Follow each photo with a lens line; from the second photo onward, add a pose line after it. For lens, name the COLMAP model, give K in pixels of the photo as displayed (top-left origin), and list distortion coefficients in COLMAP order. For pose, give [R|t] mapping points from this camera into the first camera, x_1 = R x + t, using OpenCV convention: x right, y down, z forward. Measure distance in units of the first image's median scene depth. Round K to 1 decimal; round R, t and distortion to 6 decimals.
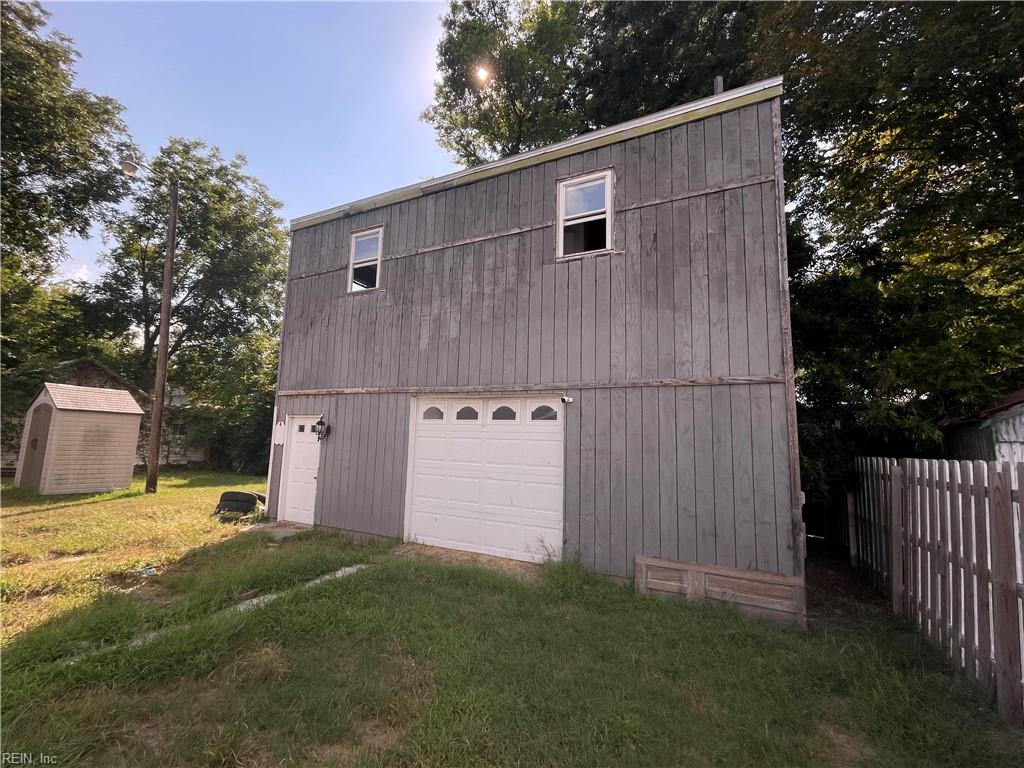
lens RADIAL K [[446.3, 0, 512.0], [0, 446.3, 384.0], [0, 0, 1]] dist [-0.002116, -0.000185]
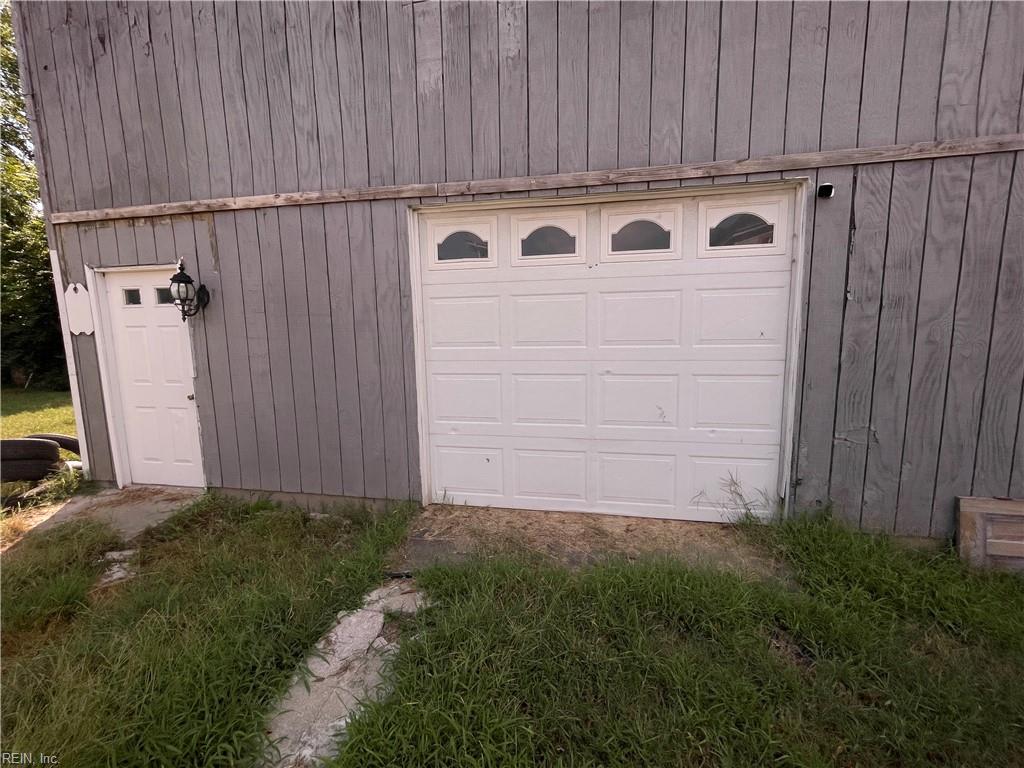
lens RADIAL K [[446.3, 0, 512.0], [0, 446.3, 384.0], [0, 0, 1]] dist [-0.002116, -0.000185]
pose [[0.961708, -0.083174, 0.261152, -0.259257], [0.012924, 0.965544, 0.259919, 0.084555], [-0.273772, -0.246591, 0.929646, 0.515775]]
